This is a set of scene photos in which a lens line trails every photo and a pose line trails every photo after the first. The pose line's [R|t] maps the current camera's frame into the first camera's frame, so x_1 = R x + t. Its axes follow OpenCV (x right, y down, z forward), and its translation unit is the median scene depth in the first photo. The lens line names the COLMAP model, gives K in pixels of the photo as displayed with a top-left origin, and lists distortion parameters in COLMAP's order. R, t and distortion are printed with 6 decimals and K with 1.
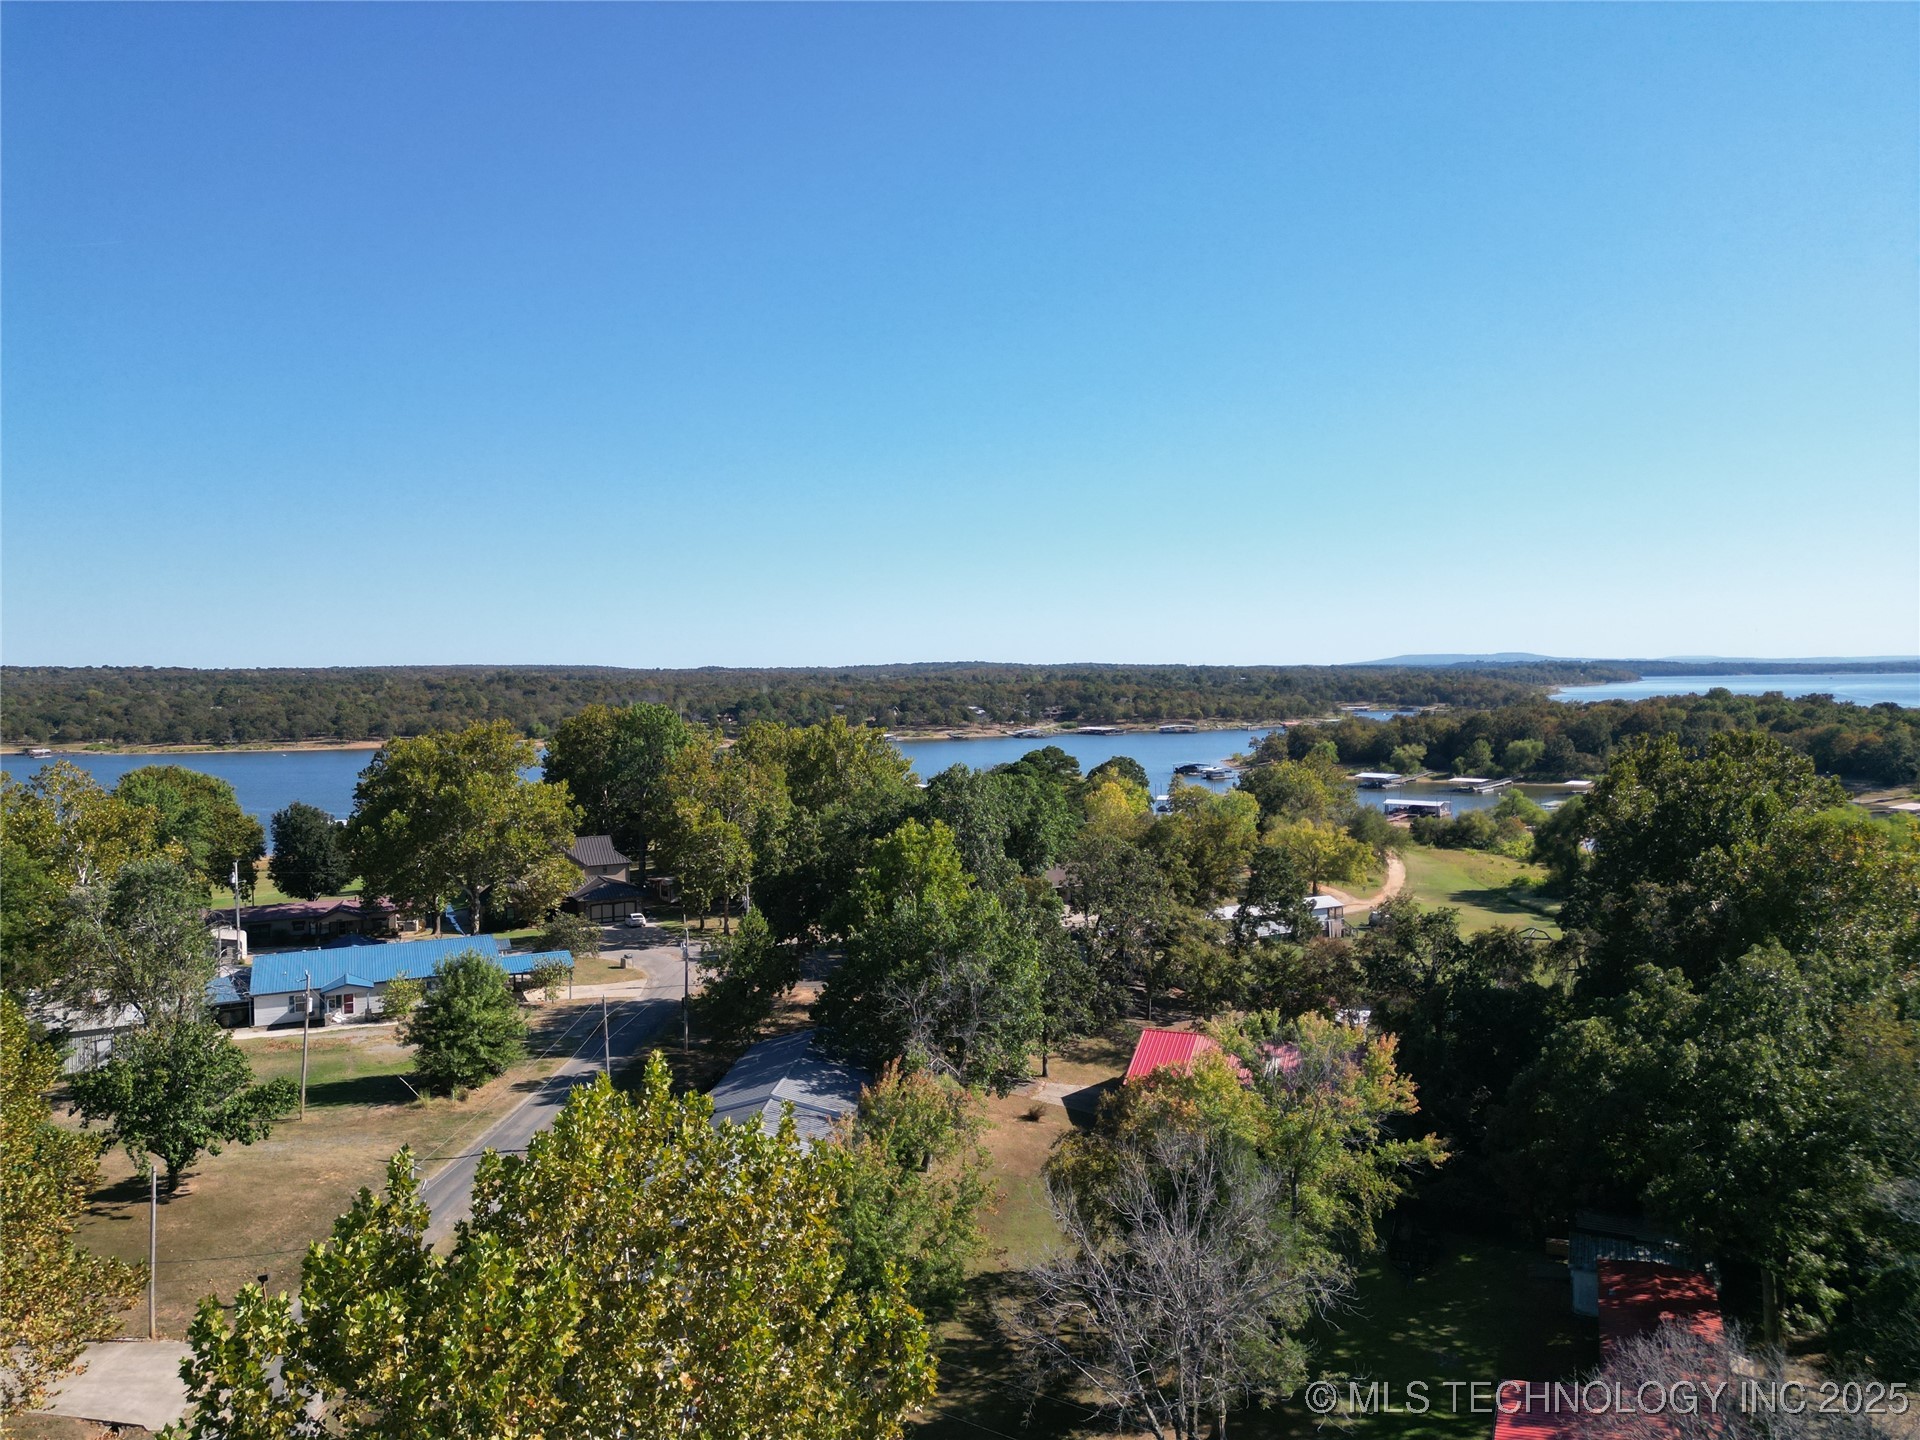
lens RADIAL K [[1351.9, 0, 960.0], [0, 1351.9, 720.0], [0, 0, 1]] dist [0.052571, -0.045972]
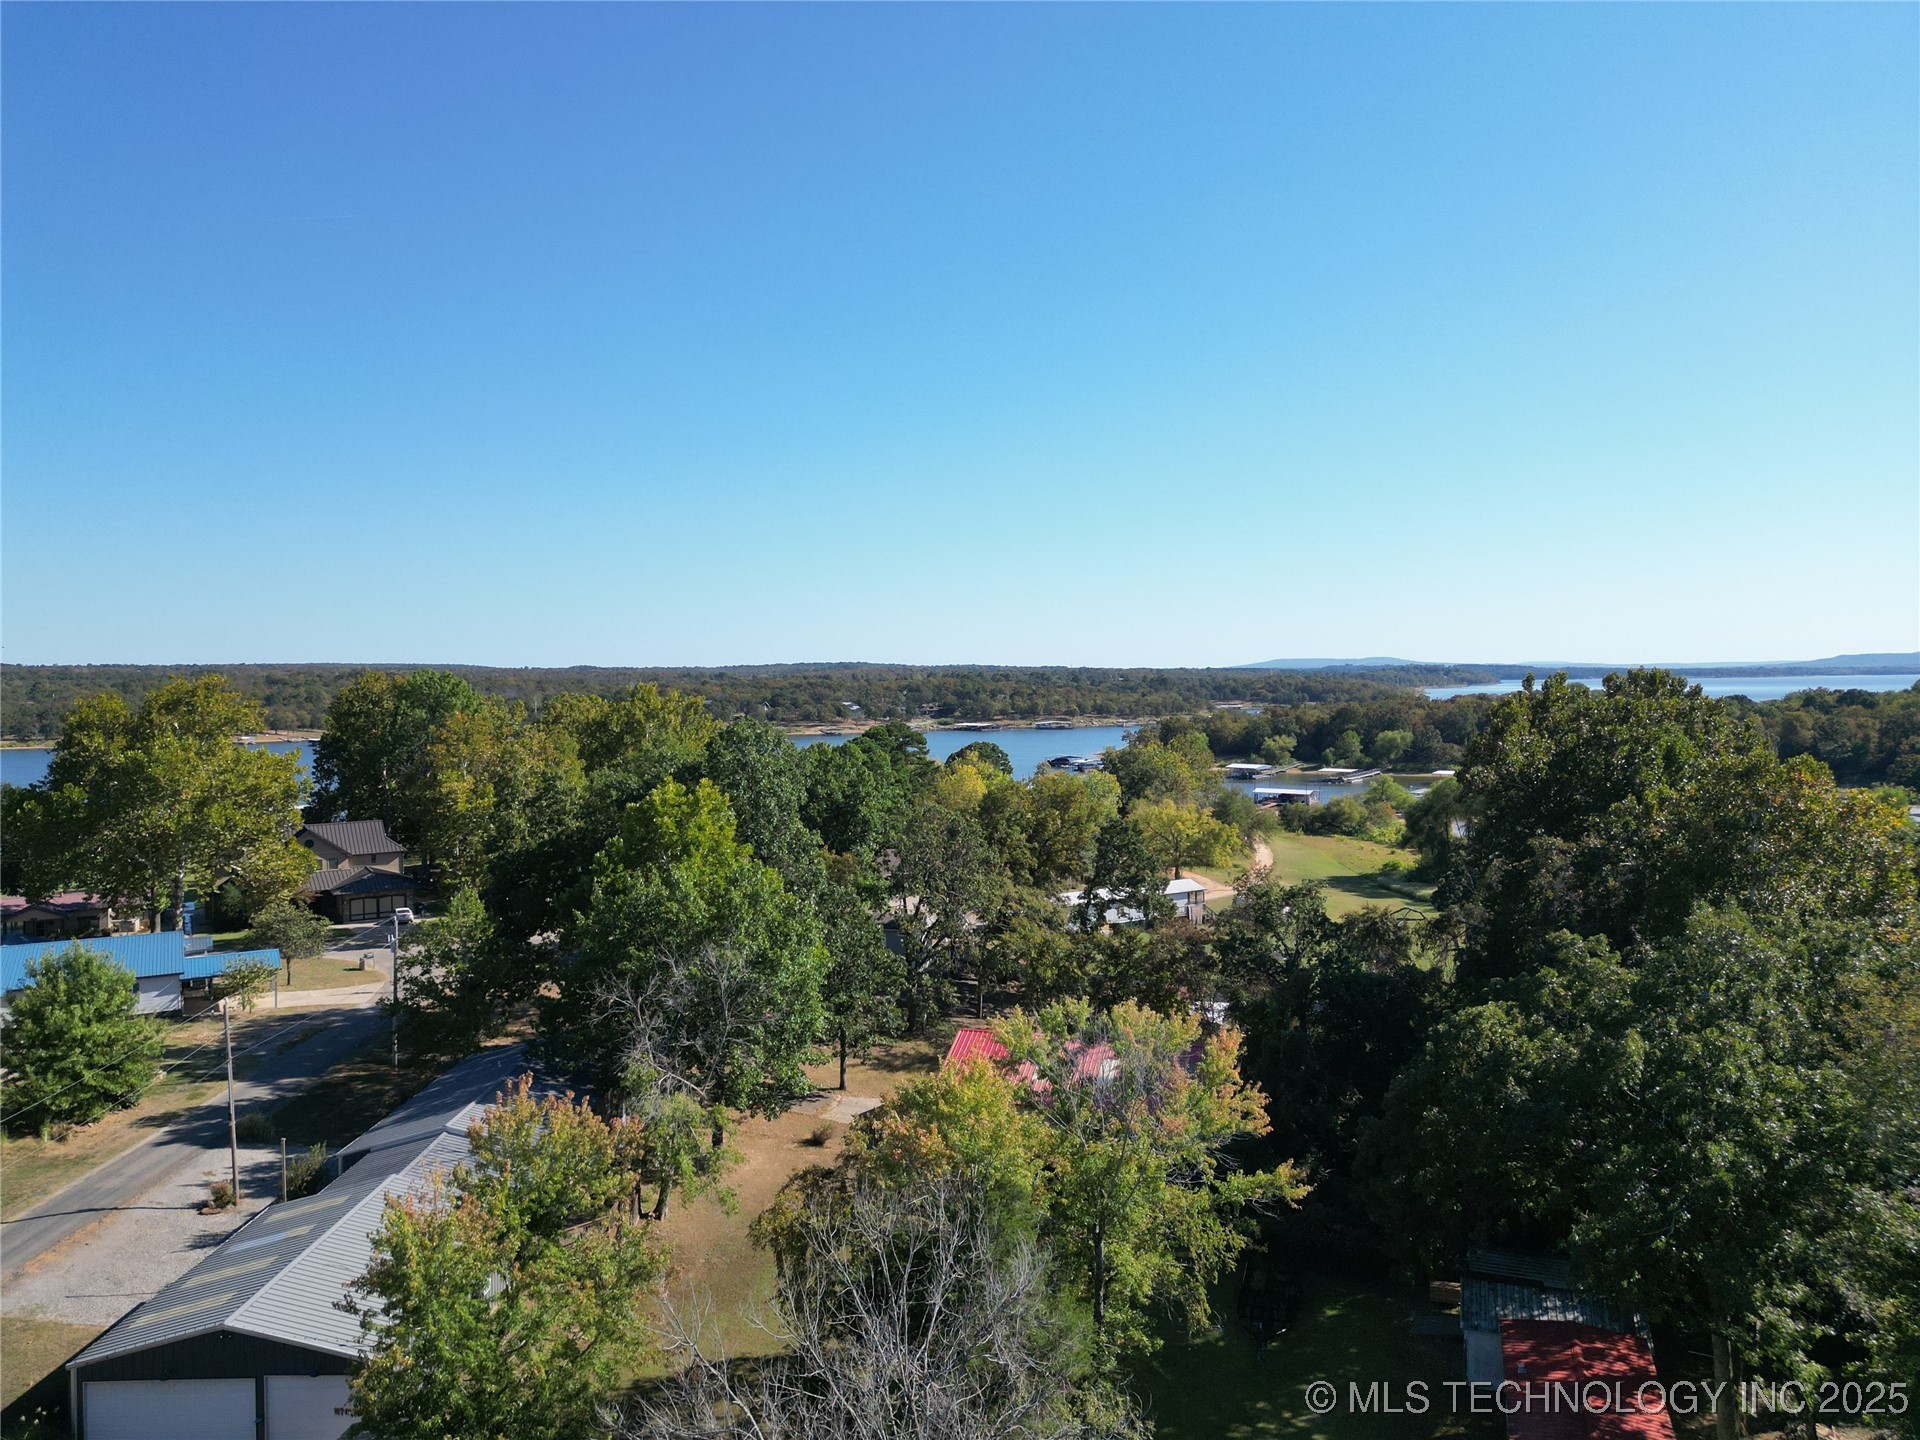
lens RADIAL K [[1341.6, 0, 960.0], [0, 1341.6, 720.0], [0, 0, 1]] dist [0.069294, -0.073432]
pose [[0.996476, 0.000321, 0.083879, 0.056066], [-0.000059, 0.999995, -0.003135, 0.034085], [-0.083880, 0.003119, 0.996471, 0.147095]]
